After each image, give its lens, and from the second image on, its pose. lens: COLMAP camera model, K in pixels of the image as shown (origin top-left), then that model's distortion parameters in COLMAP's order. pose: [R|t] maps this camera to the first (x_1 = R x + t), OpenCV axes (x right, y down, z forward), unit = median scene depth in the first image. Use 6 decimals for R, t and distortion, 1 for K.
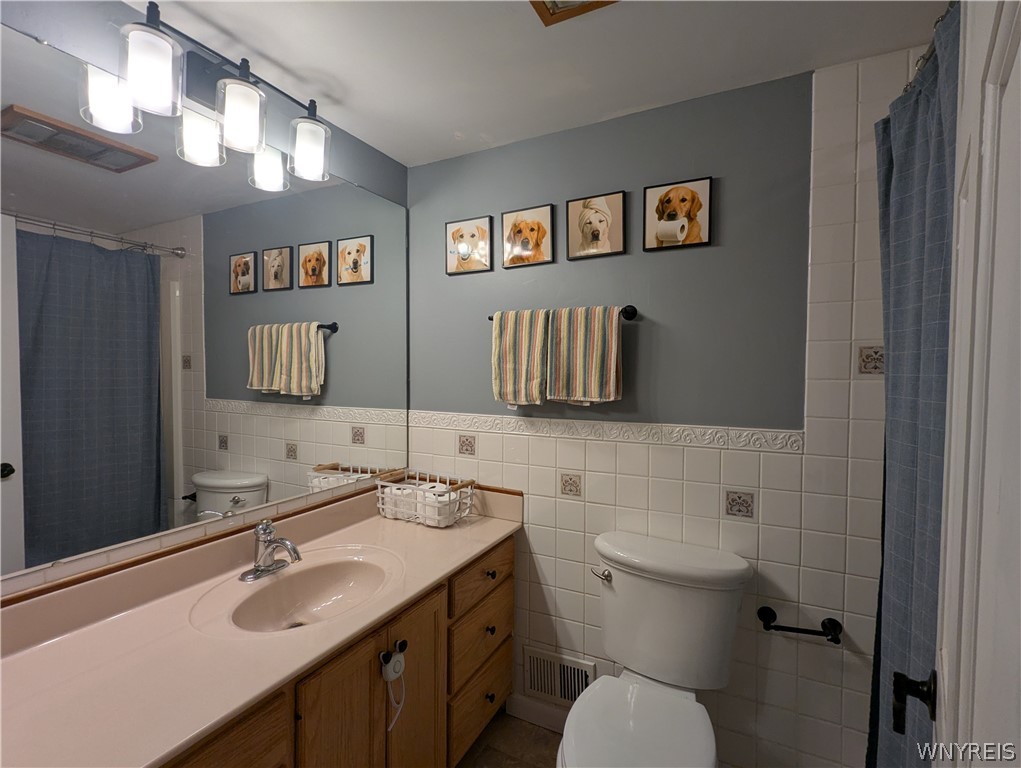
lens RADIAL K [[485.1, 0, 507.0], [0, 485.1, 385.8], [0, 0, 1]] dist [0.003322, -0.000209]
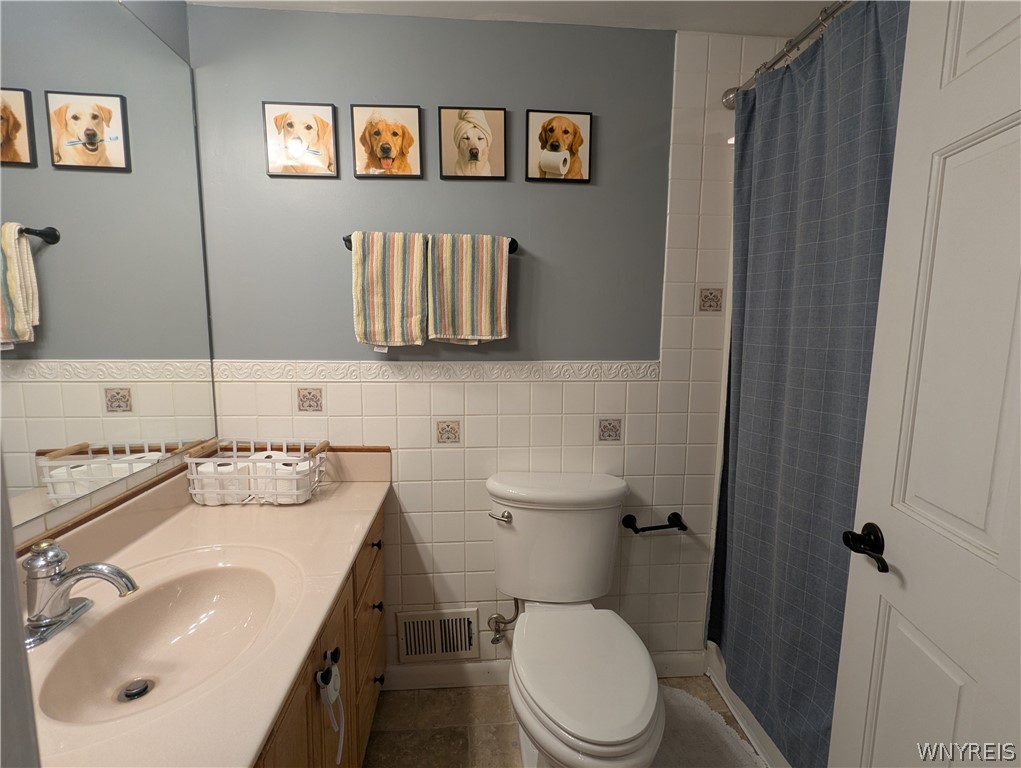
lens RADIAL K [[485.1, 0, 507.0], [0, 485.1, 385.8], [0, 0, 1]] dist [0.003322, -0.000209]
pose [[0.850776, -0.063477, 0.521680, -0.249138], [0.012445, 0.994834, 0.100753, 0.024944], [-0.525381, -0.079225, 0.847171, 0.166454]]
